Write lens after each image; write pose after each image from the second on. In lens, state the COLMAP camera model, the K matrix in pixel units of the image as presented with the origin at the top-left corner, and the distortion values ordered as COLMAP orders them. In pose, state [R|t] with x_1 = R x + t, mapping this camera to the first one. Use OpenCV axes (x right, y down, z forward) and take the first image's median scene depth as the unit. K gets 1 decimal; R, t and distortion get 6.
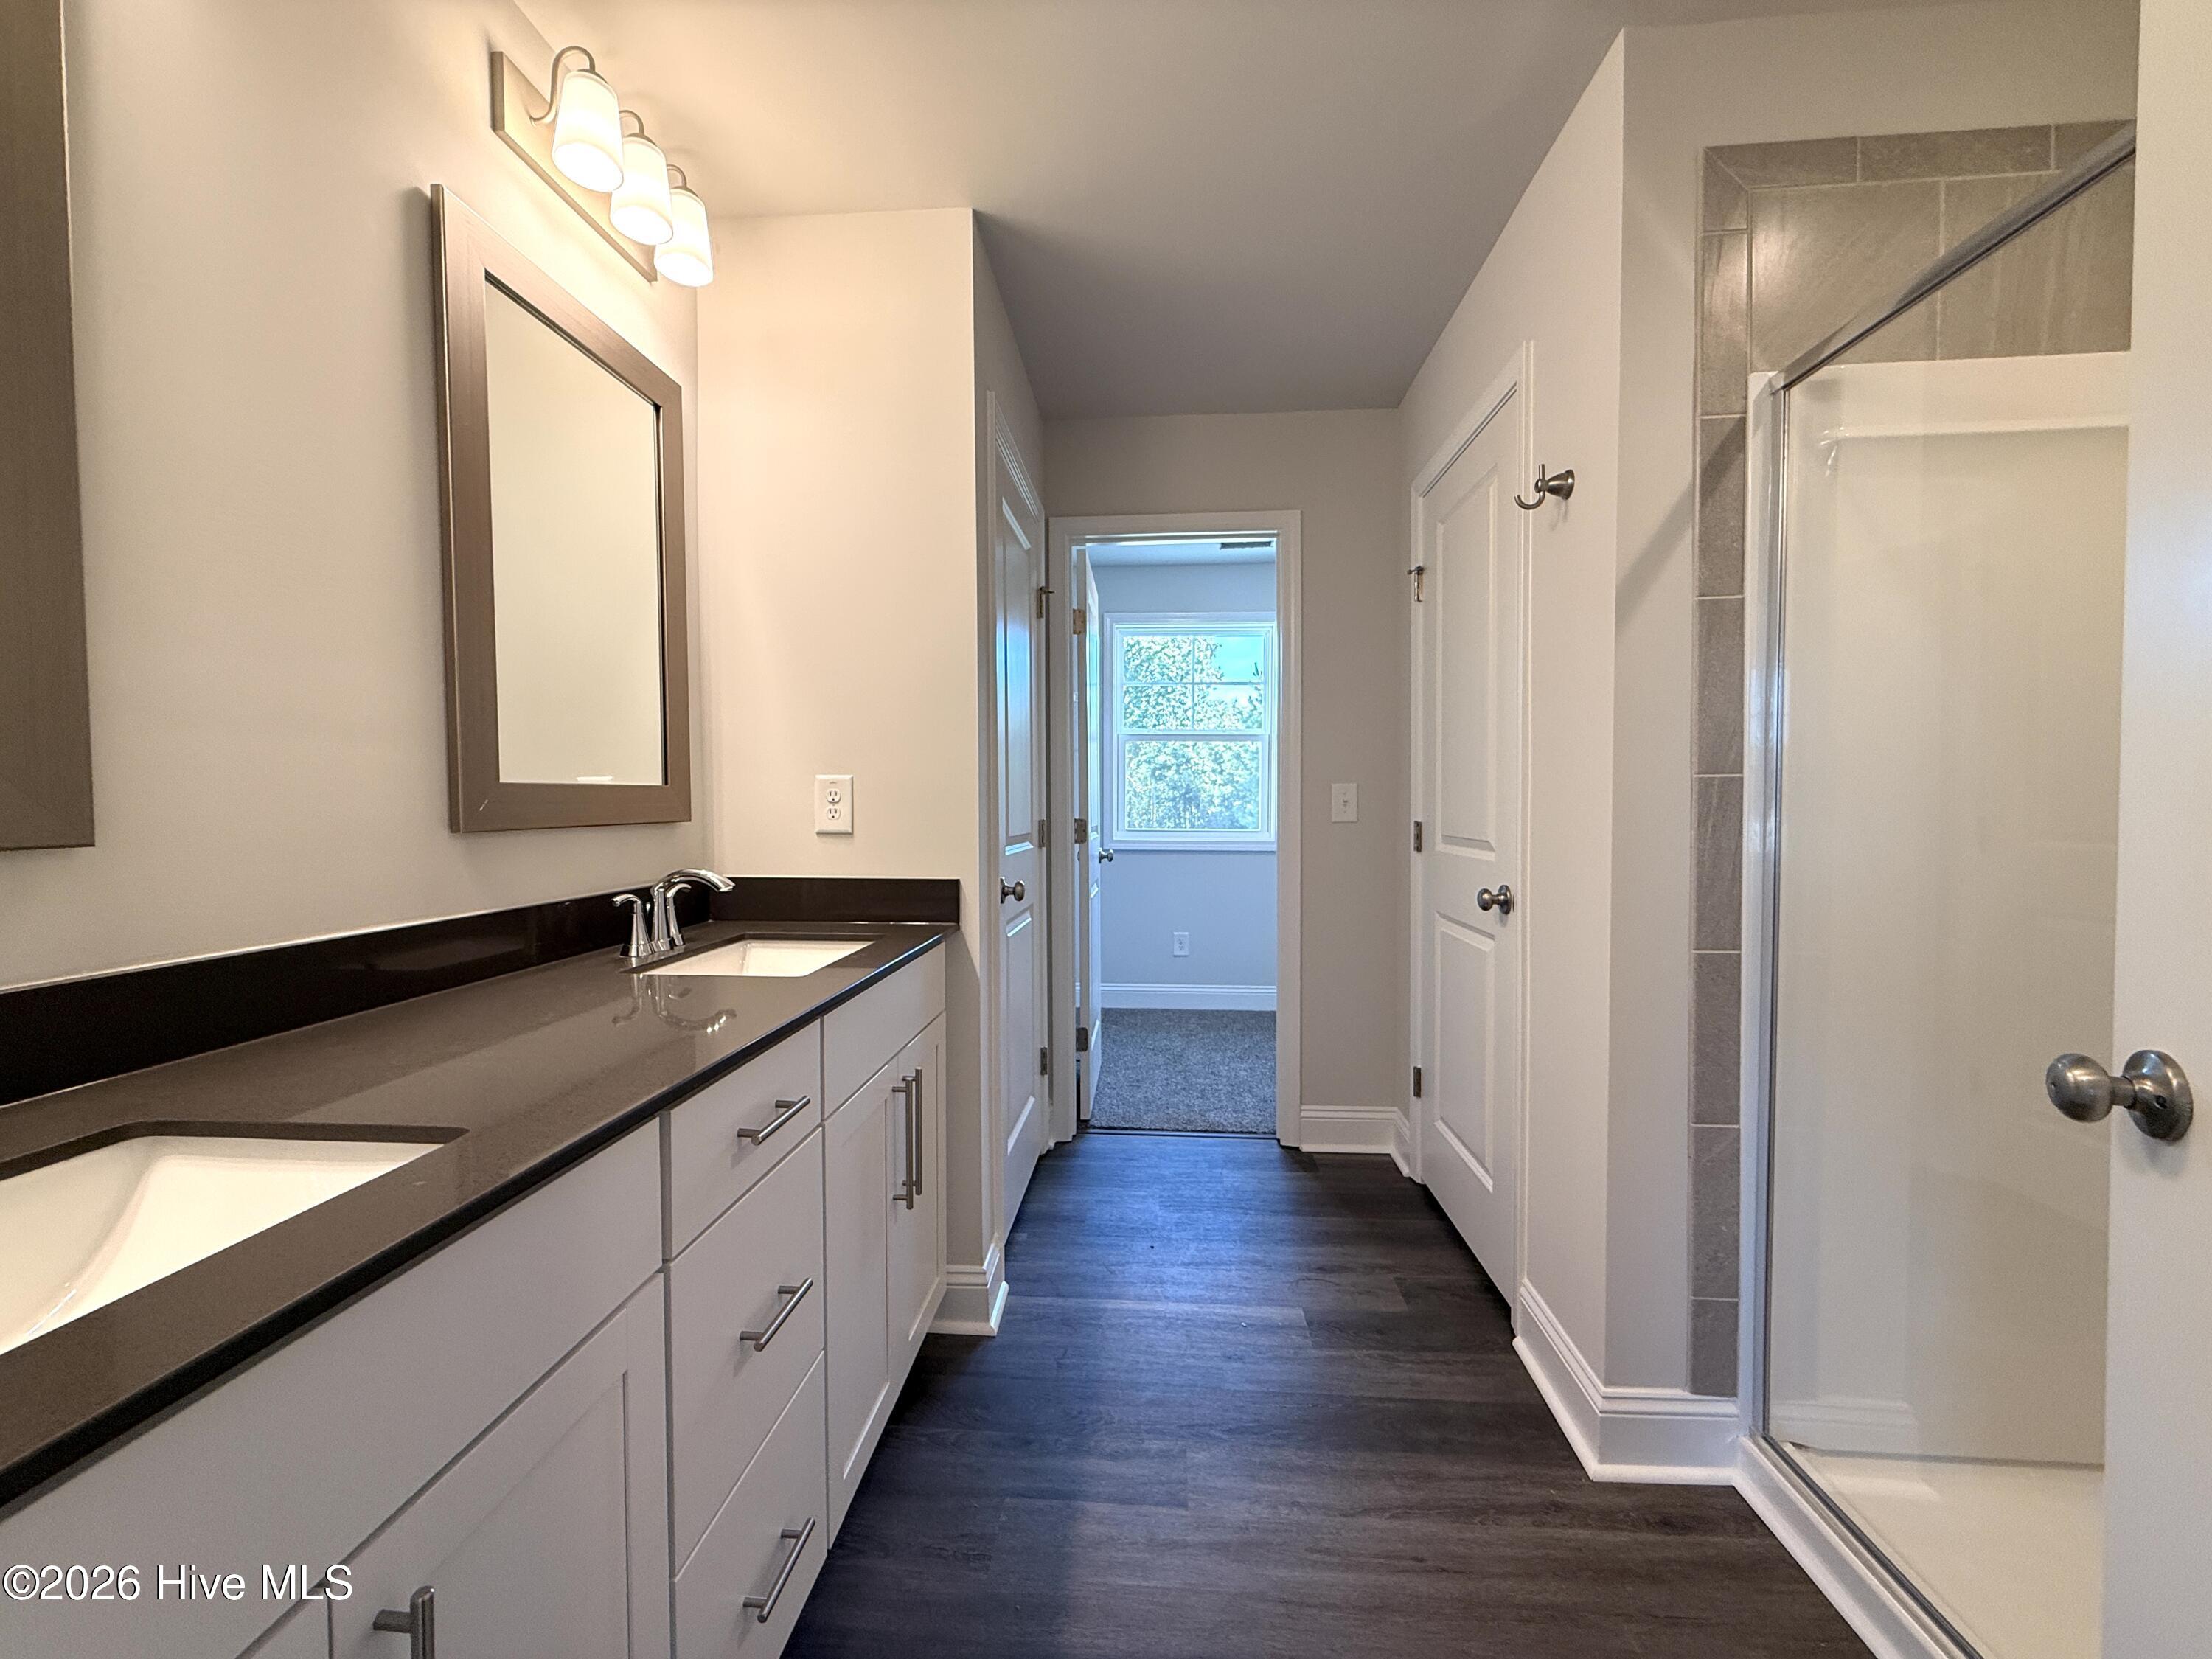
lens RADIAL K [[886.1, 0, 1101.4], [0, 886.1, 820.9], [0, 0, 1]] dist [0.001511, 0.000198]
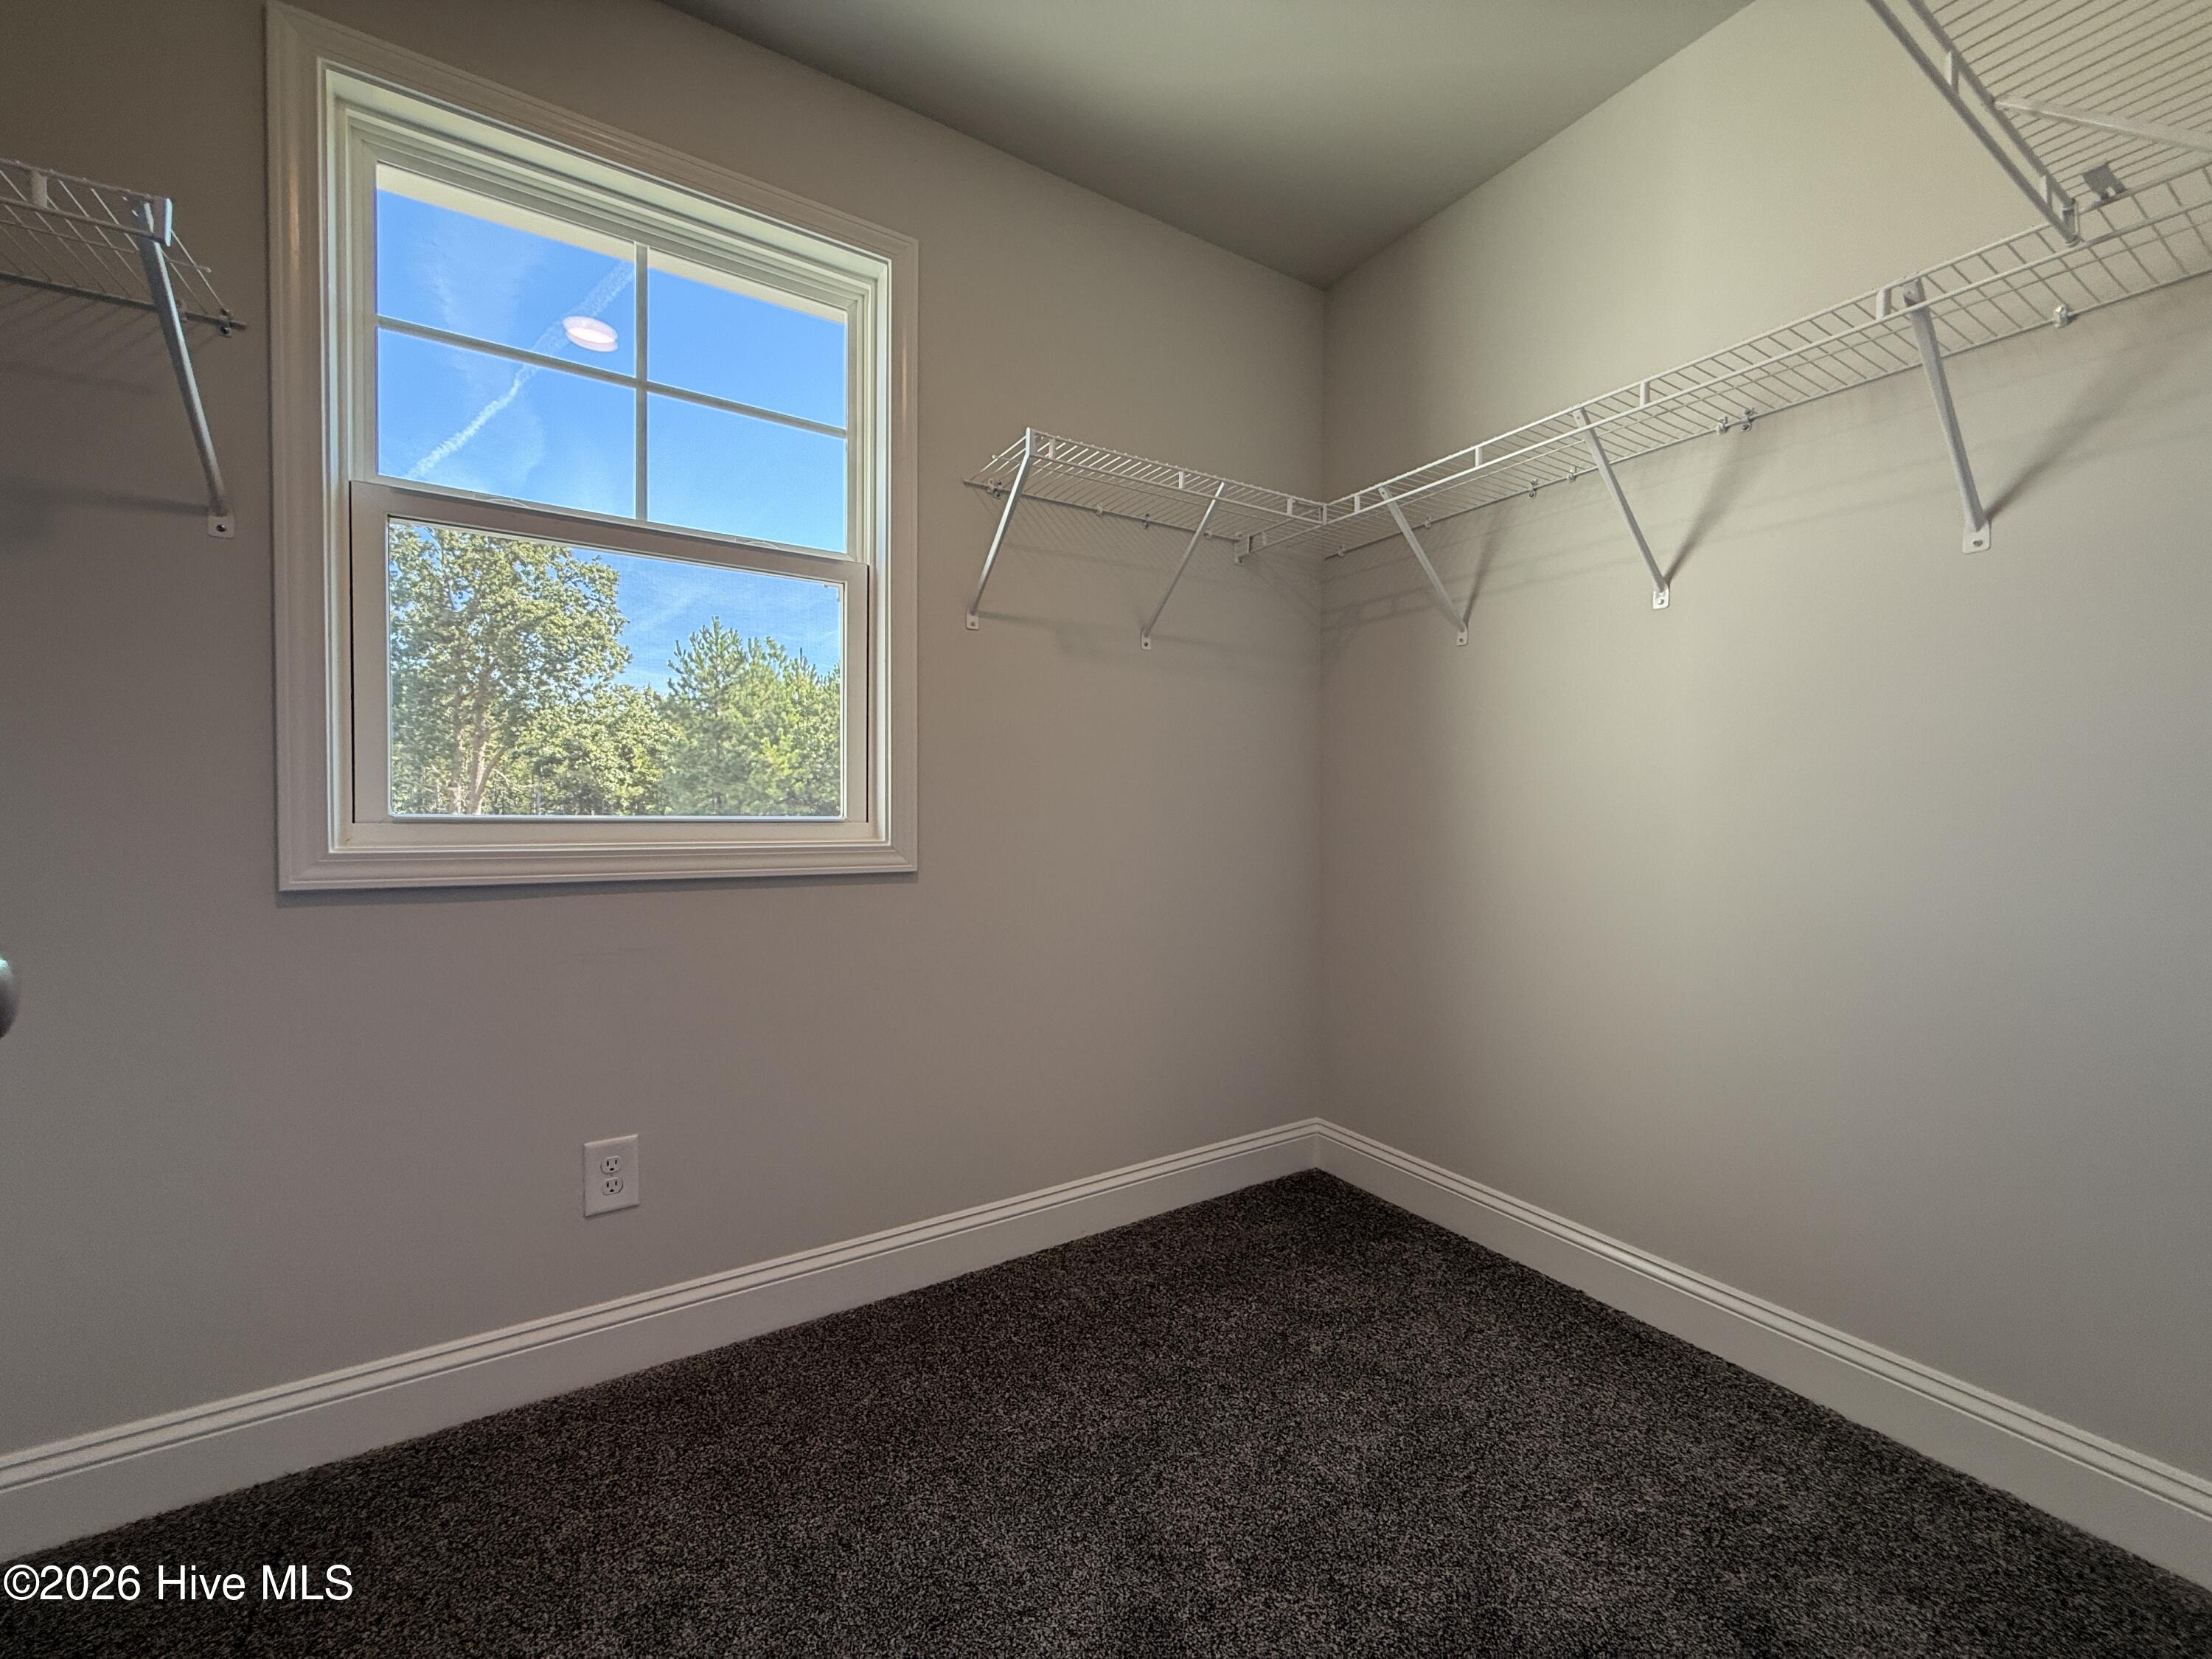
lens RADIAL K [[886.1, 0, 1106.3], [0, 886.1, 826.4], [0, 0, 1]] dist [0.001511, 0.000198]
pose [[0.808730, -0.009572, 0.588102, 0.047481], [0.009096, 0.999952, 0.003766, 0.014694], [-0.588110, 0.002303, 0.808778, 0.637863]]
